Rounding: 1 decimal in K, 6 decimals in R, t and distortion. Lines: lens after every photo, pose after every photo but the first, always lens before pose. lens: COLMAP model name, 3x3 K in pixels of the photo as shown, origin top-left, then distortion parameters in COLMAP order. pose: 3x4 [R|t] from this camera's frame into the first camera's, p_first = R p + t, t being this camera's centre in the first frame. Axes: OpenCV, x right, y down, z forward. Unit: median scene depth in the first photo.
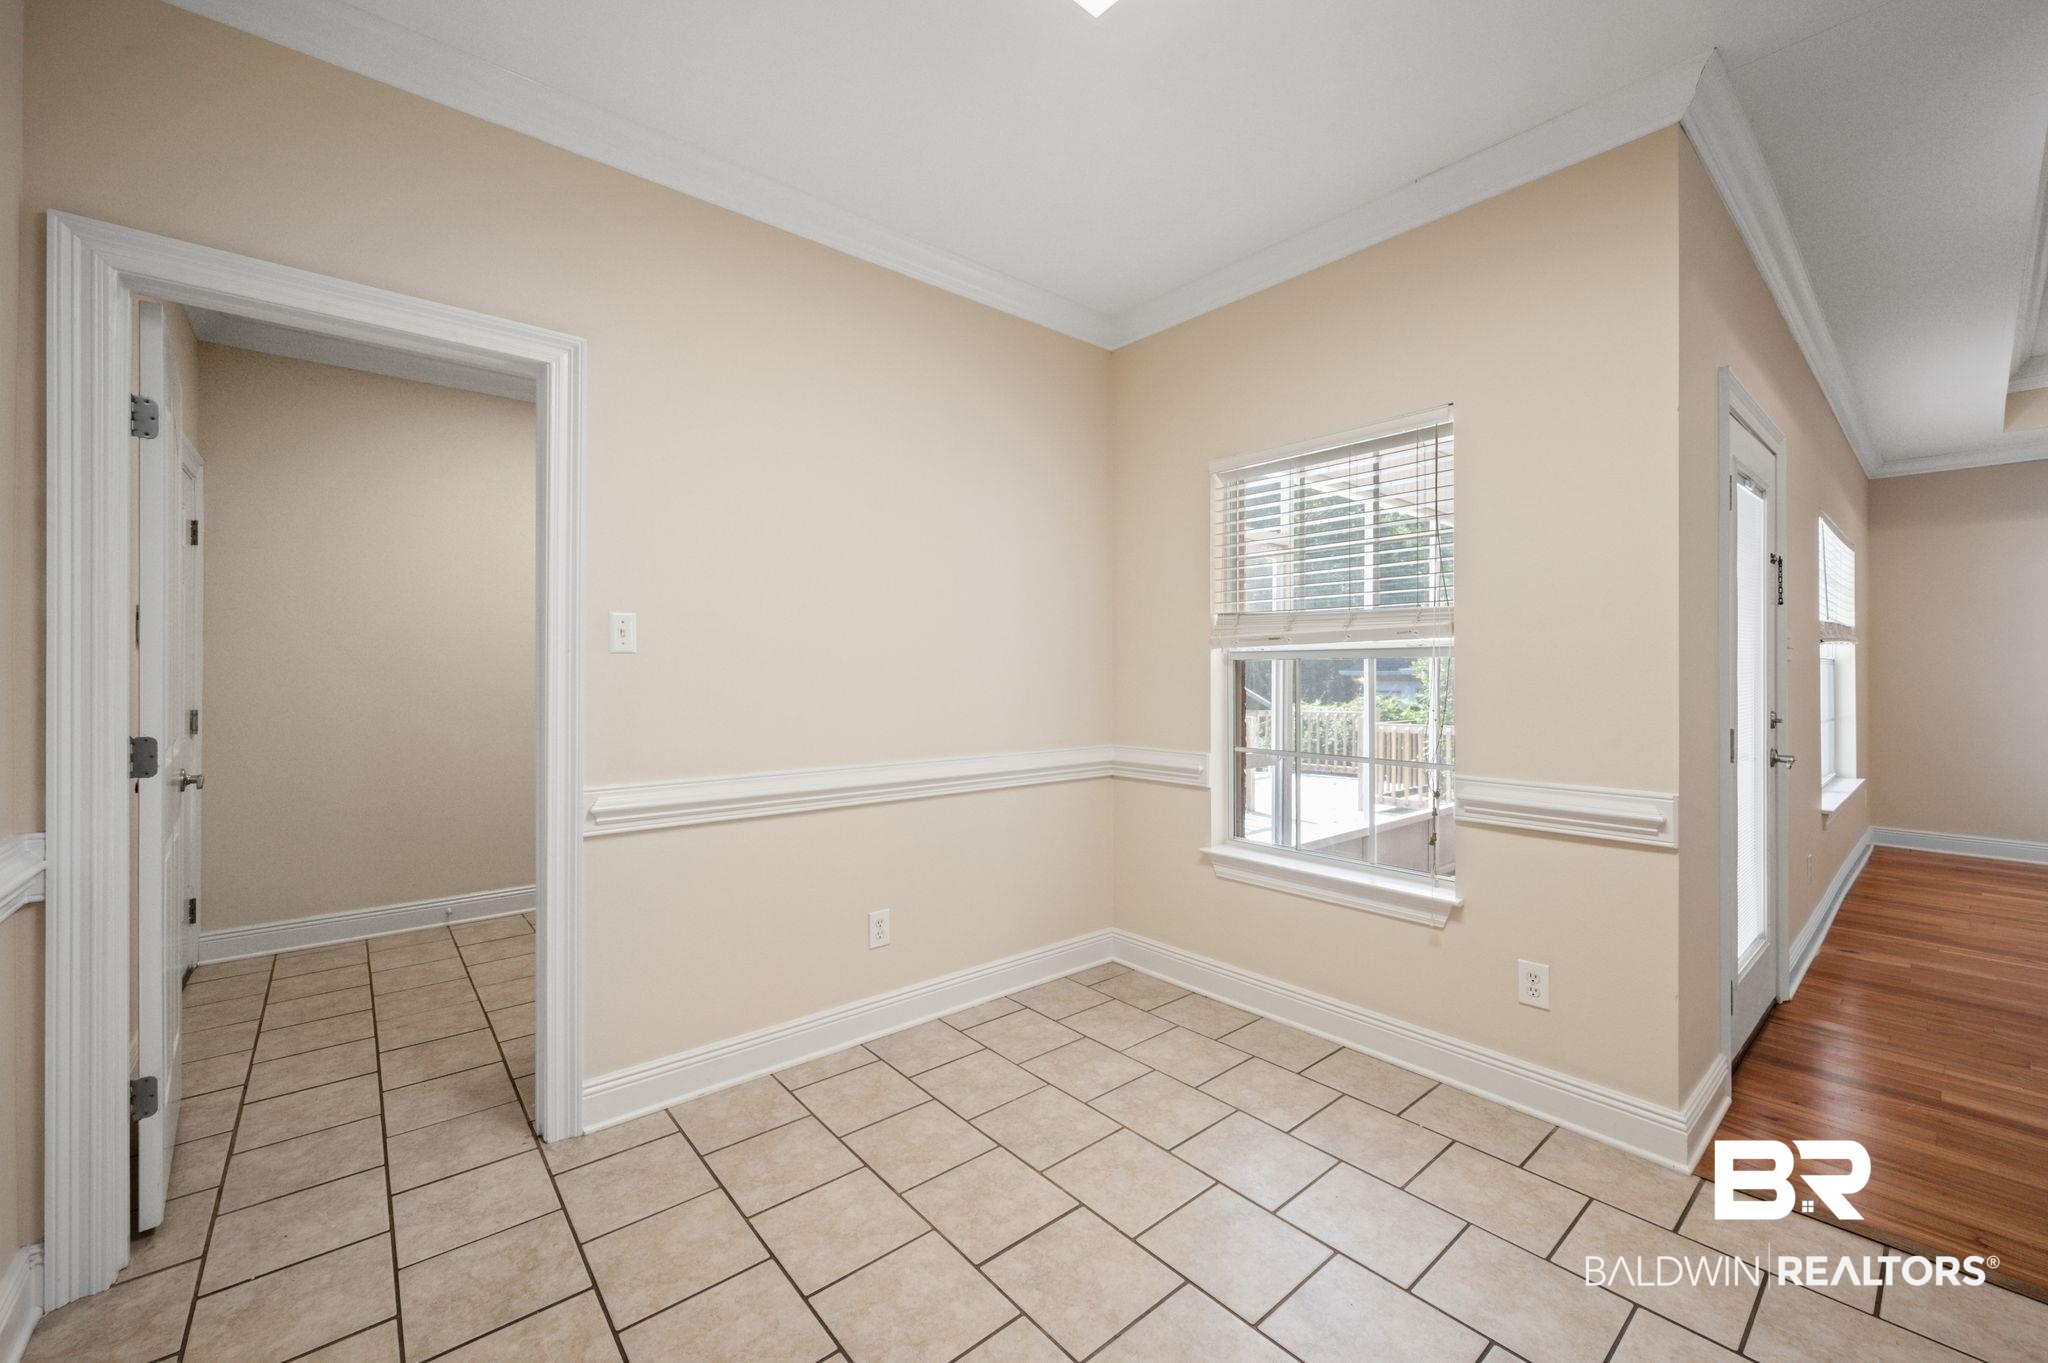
lens RADIAL K [[805.6, 0, 1022.5], [0, 805.6, 664.9], [0, 0, 1]] dist [-0.000058, 0.000047]
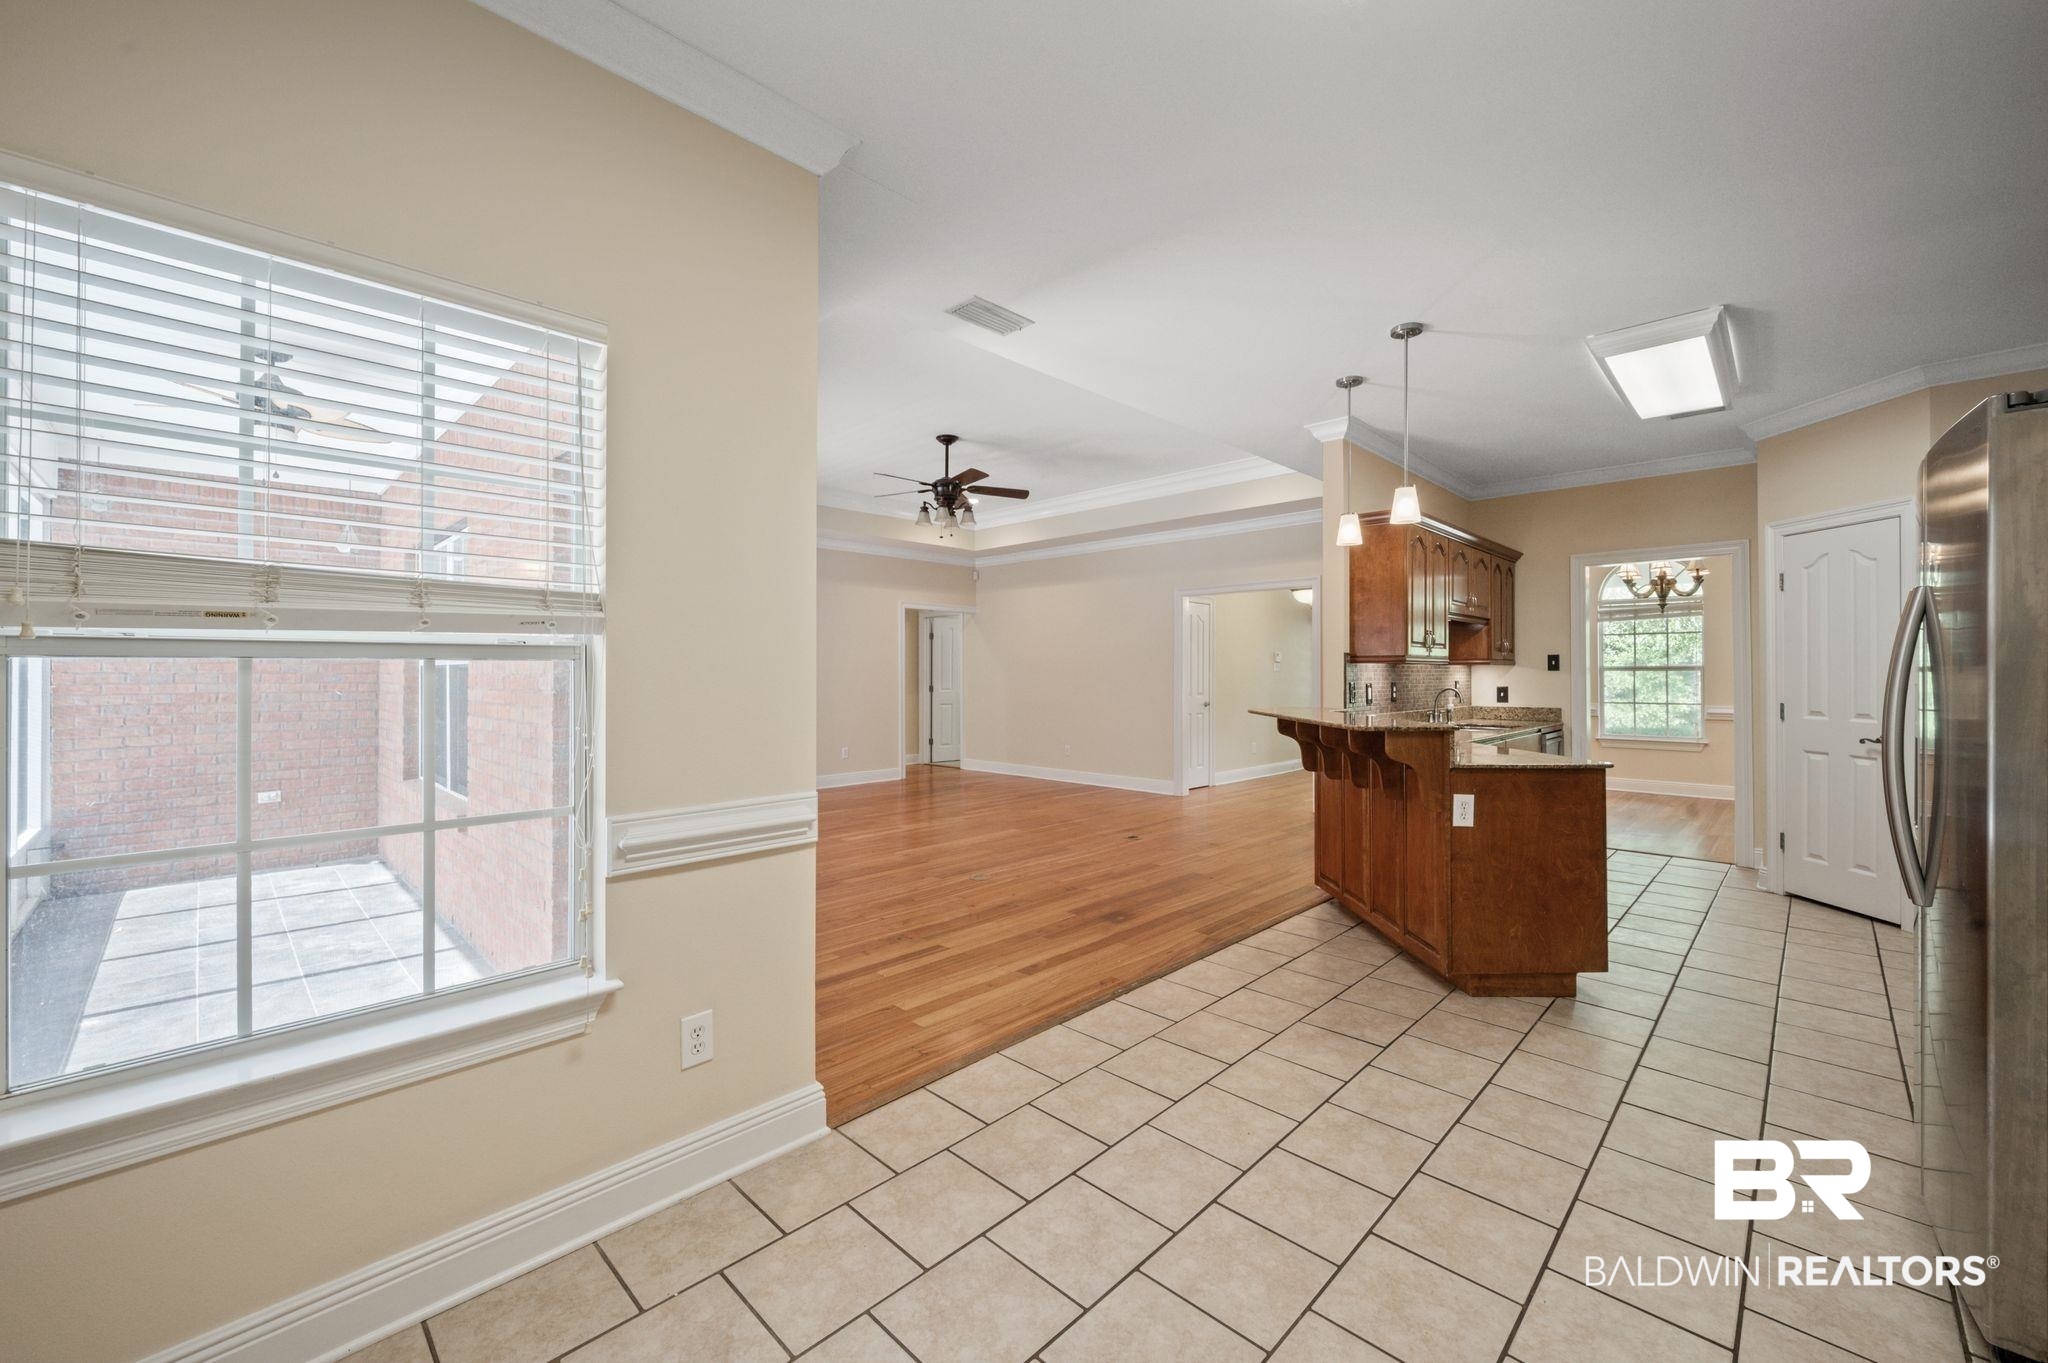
lens RADIAL K [[804.5, 0, 1025.6], [0, 804.5, 679.6], [0, 0, 1]] dist [-0.005448, -0.000300]
pose [[-0.089240, -0.013716, 0.995916, -0.146251], [-0.006472, 0.999892, 0.013191, -0.002719], [-0.995989, -0.005268, -0.089319, 0.423162]]
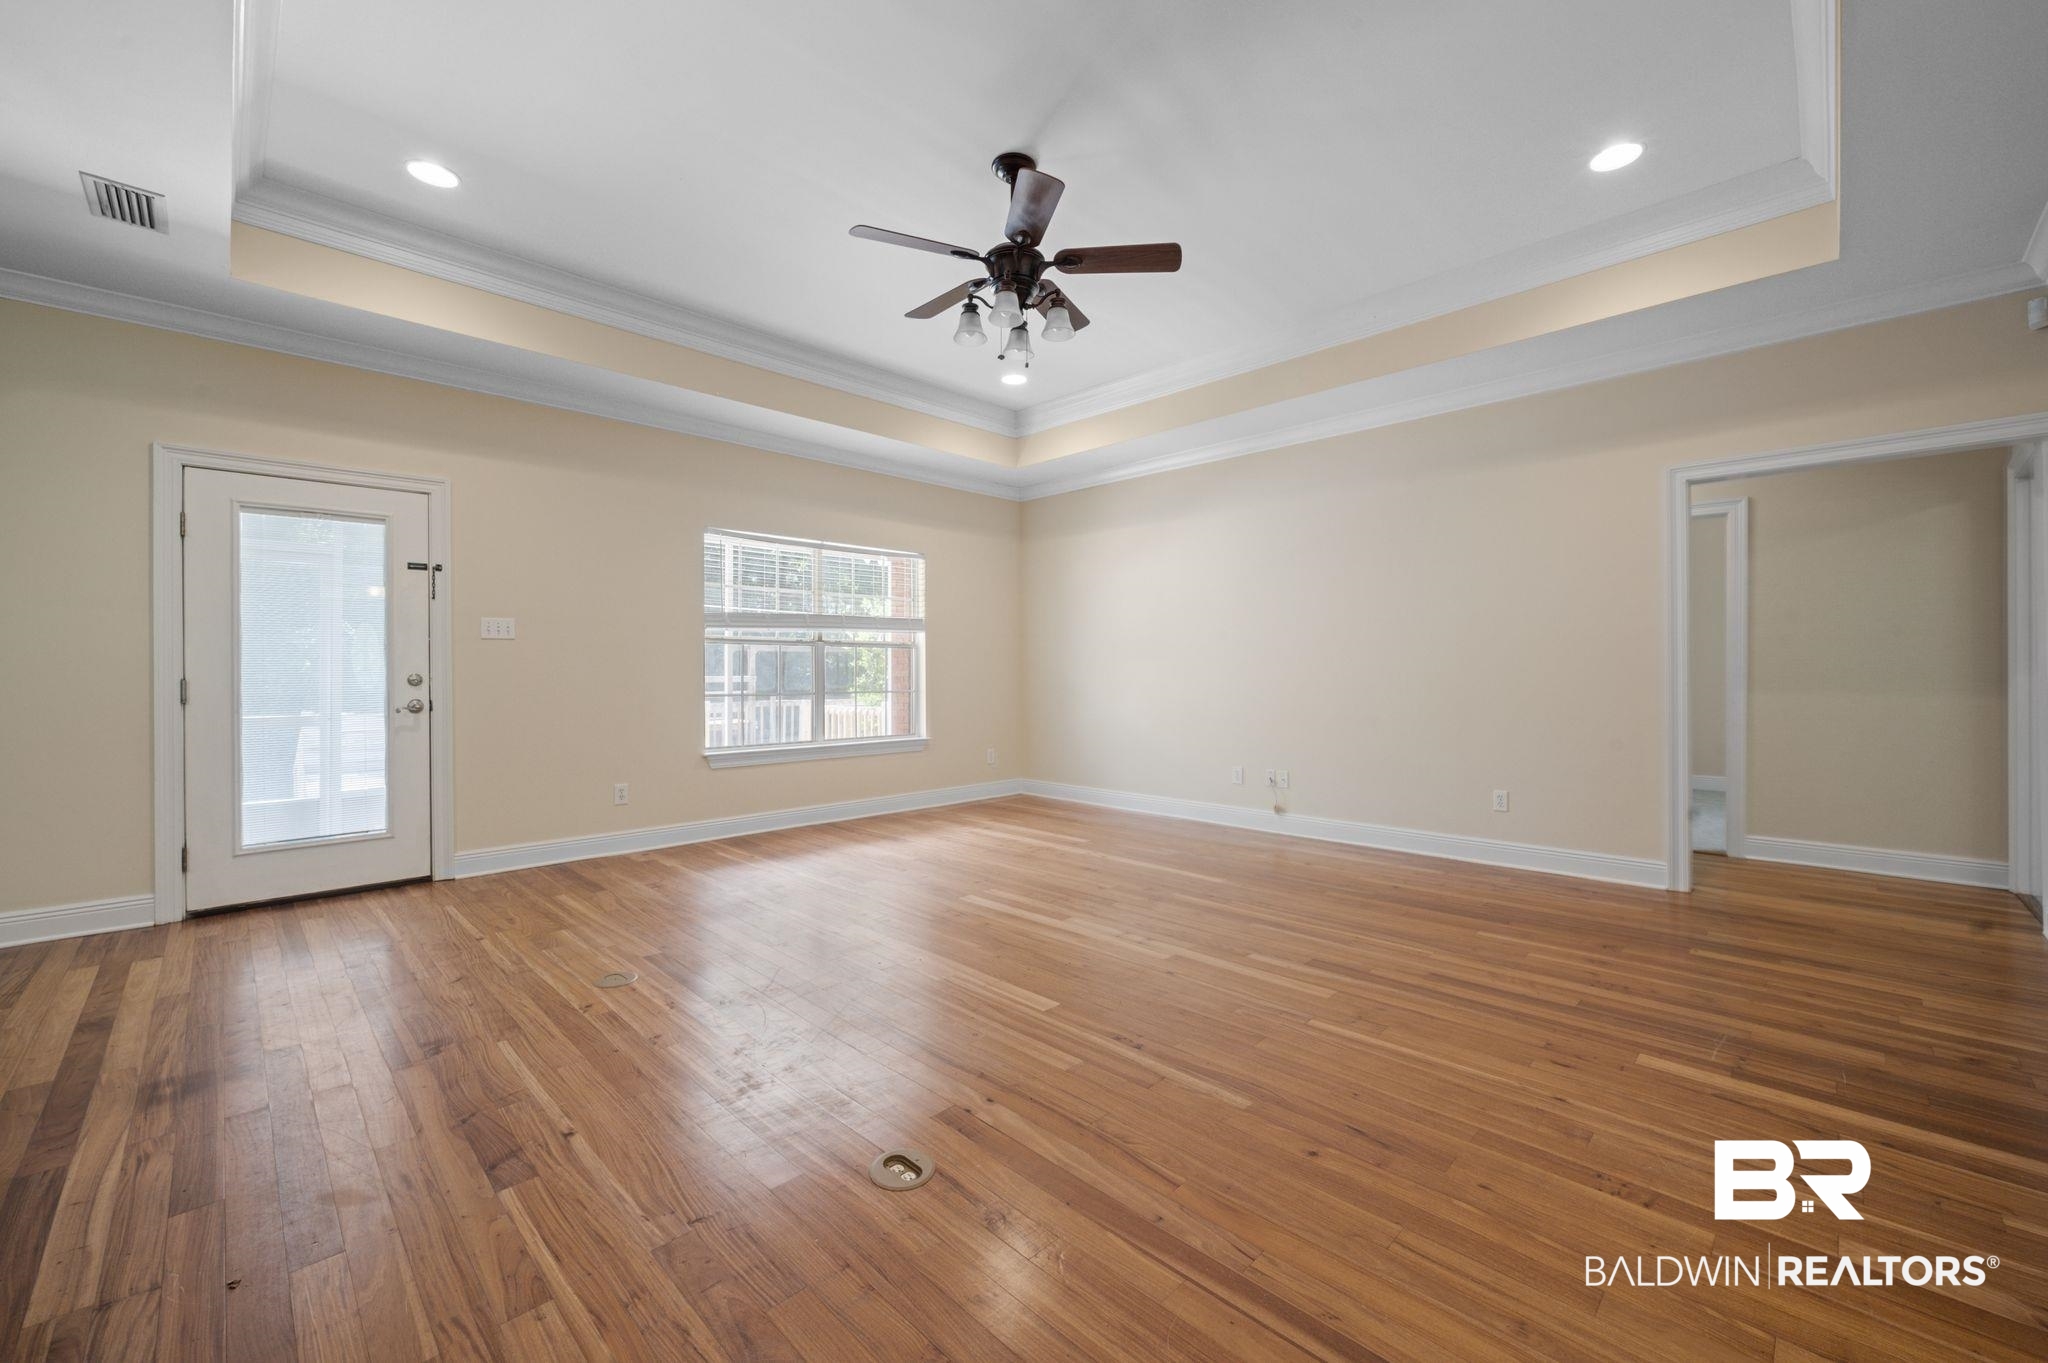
lens RADIAL K [[818.1, 0, 1022.9], [0, 818.1, 664.6], [0, 0, 1]] dist [-0.002541, -0.000427]
pose [[0.996790, -0.007020, 0.079754, 1.420181], [0.007039, 0.999975, 0.000037, 0.040735], [-0.079752, 0.000524, 0.996815, -0.386824]]
